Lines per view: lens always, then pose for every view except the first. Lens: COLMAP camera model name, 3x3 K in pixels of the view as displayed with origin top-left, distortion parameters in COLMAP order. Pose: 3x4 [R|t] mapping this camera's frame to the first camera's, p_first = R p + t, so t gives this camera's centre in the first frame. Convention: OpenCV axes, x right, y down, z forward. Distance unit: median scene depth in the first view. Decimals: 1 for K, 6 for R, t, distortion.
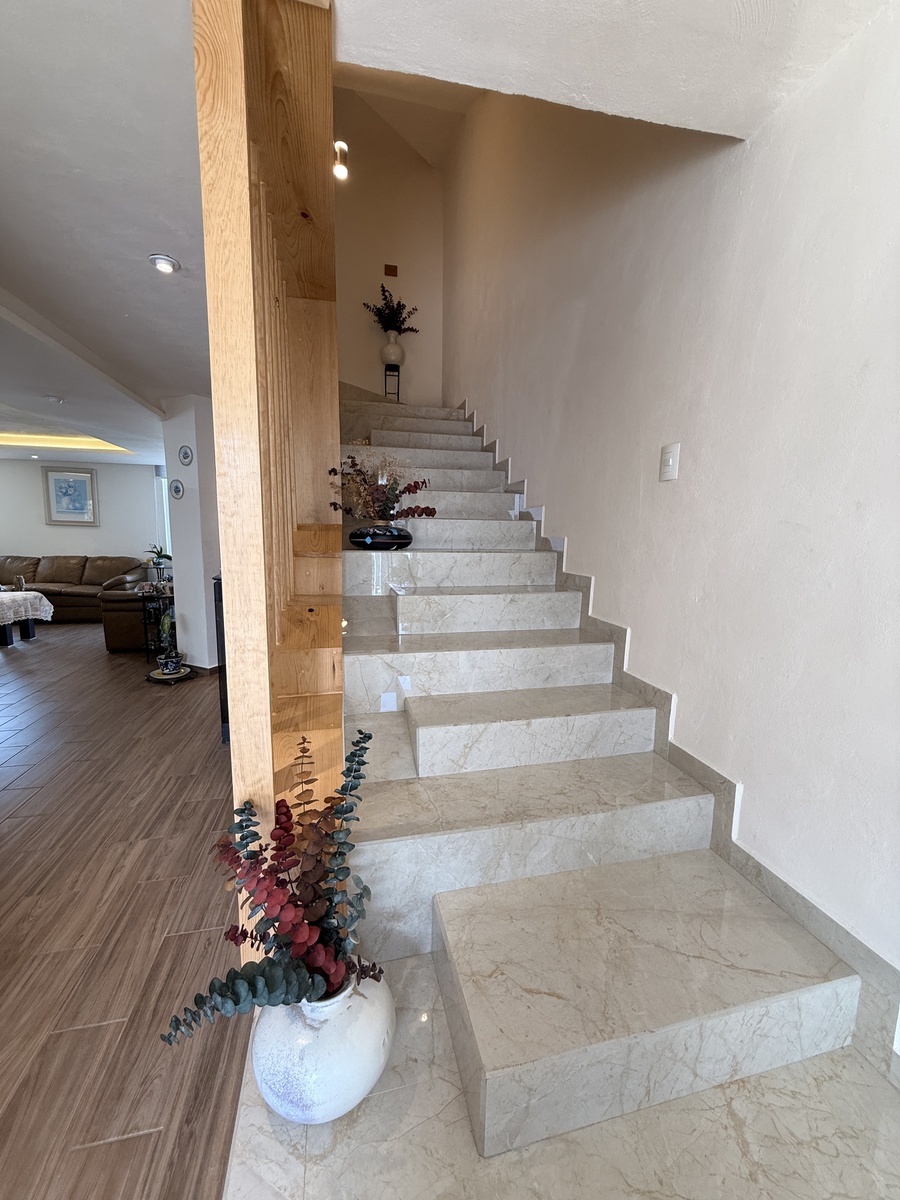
lens RADIAL K [[476.1, 0, 450.2], [0, 476.1, 595.5], [0, 0, 1]] dist [-0.003803, 0.001456]
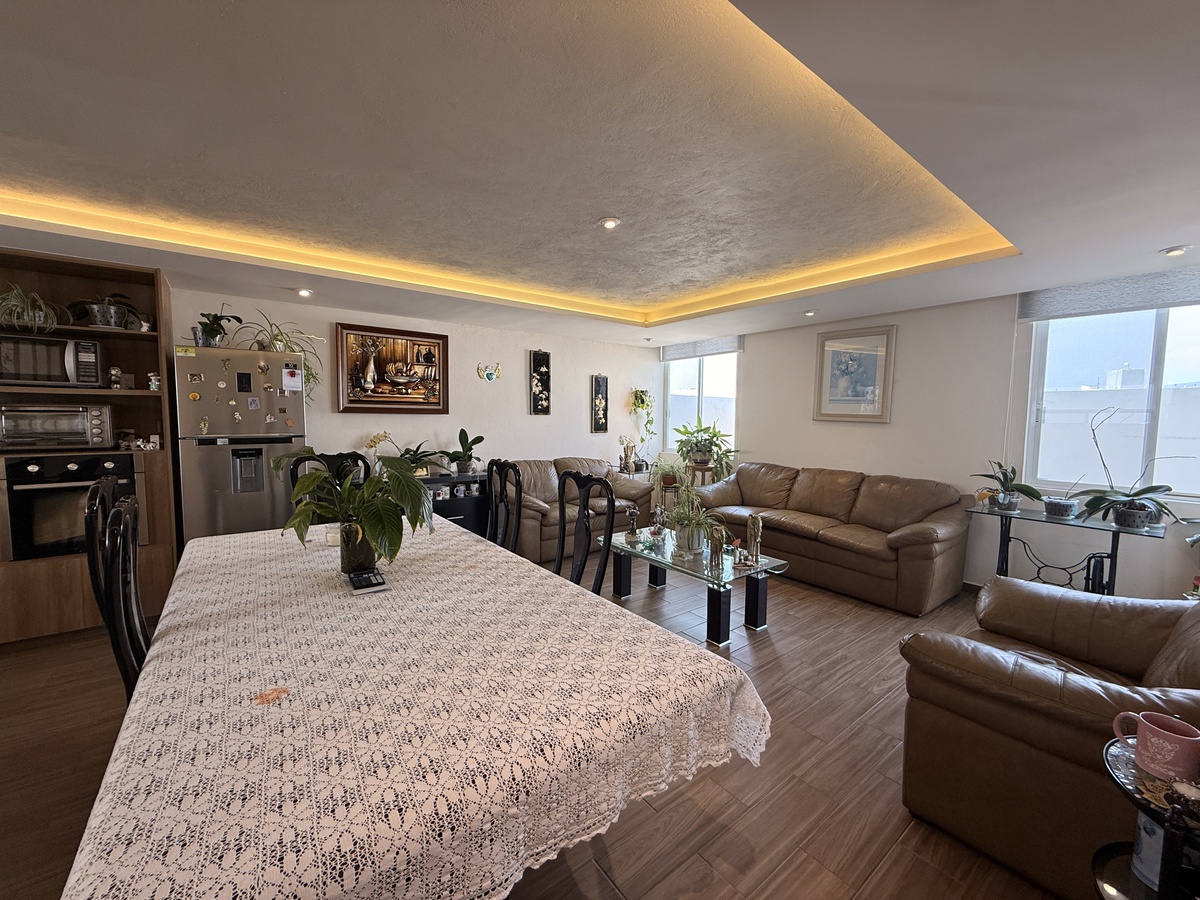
lens RADIAL K [[476.1, 0, 599.7], [0, 476.1, 449.6], [0, 0, 1]] dist [-0.003803, 0.001456]
pose [[0.420992, 0.055034, -0.905393, -0.500271], [-0.122205, 0.992499, 0.003505, -0.100512], [0.898795, 0.109168, 0.424559, 0.611468]]
